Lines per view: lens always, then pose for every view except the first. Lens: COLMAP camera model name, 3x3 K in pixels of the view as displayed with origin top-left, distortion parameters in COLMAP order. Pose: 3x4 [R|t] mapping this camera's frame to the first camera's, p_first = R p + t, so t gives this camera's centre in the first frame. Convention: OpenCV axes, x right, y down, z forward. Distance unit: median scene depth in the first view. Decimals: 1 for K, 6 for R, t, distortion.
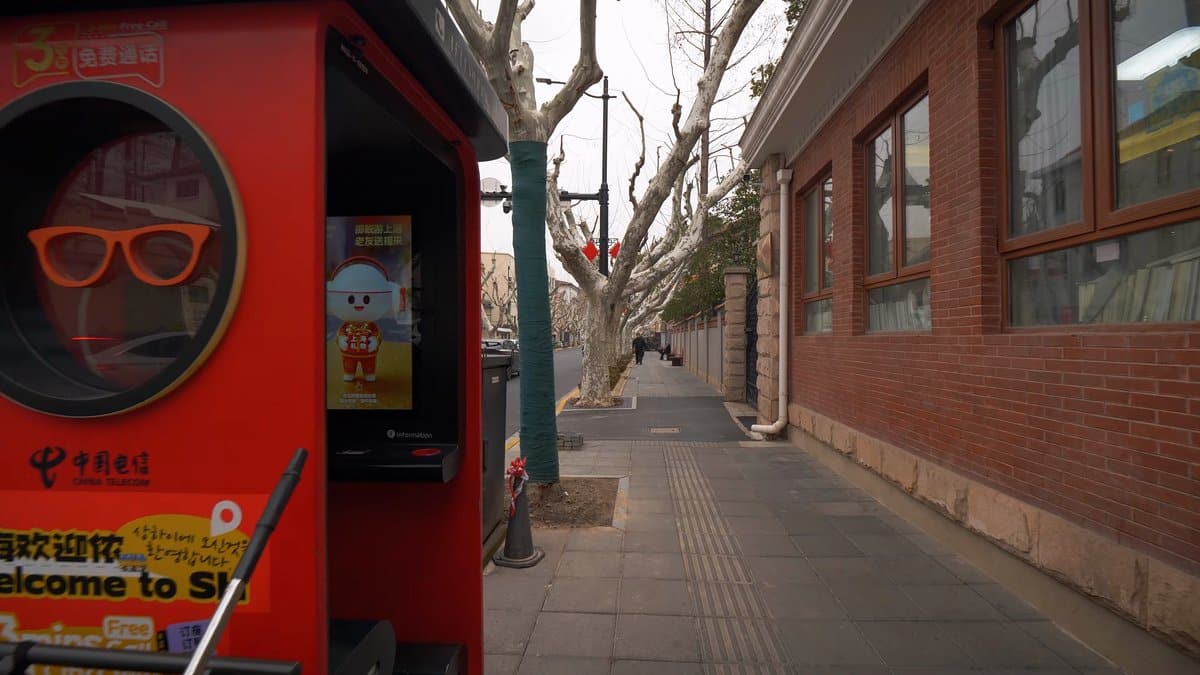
lens RADIAL K [[526.2, 0, 600.0], [0, 526.2, 335.1], [0, 0, 1]] dist [-0.012003, -0.000505]
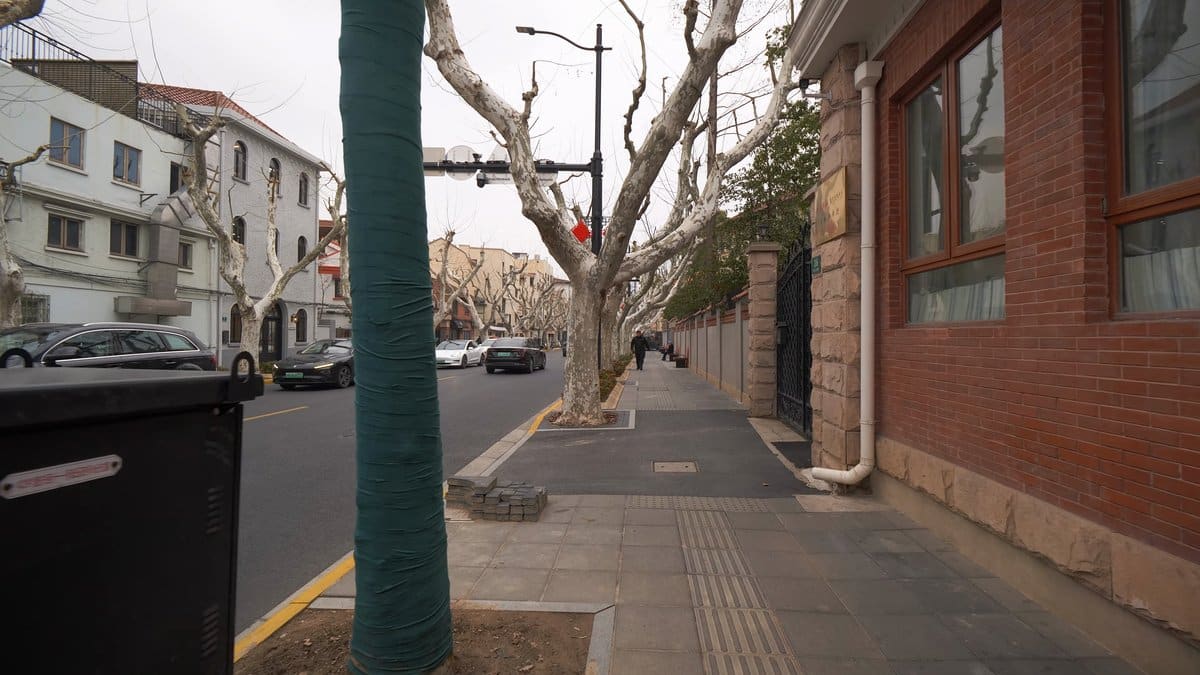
lens RADIAL K [[526.2, 0, 602.3], [0, 526.2, 337.8], [0, 0, 1]] dist [-0.012003, -0.000505]
pose [[0.999995, -0.000425, 0.003193, 0.019834], [0.000405, 0.999982, 0.006061, 0.005192], [-0.003196, -0.006060, 0.999977, 0.238096]]
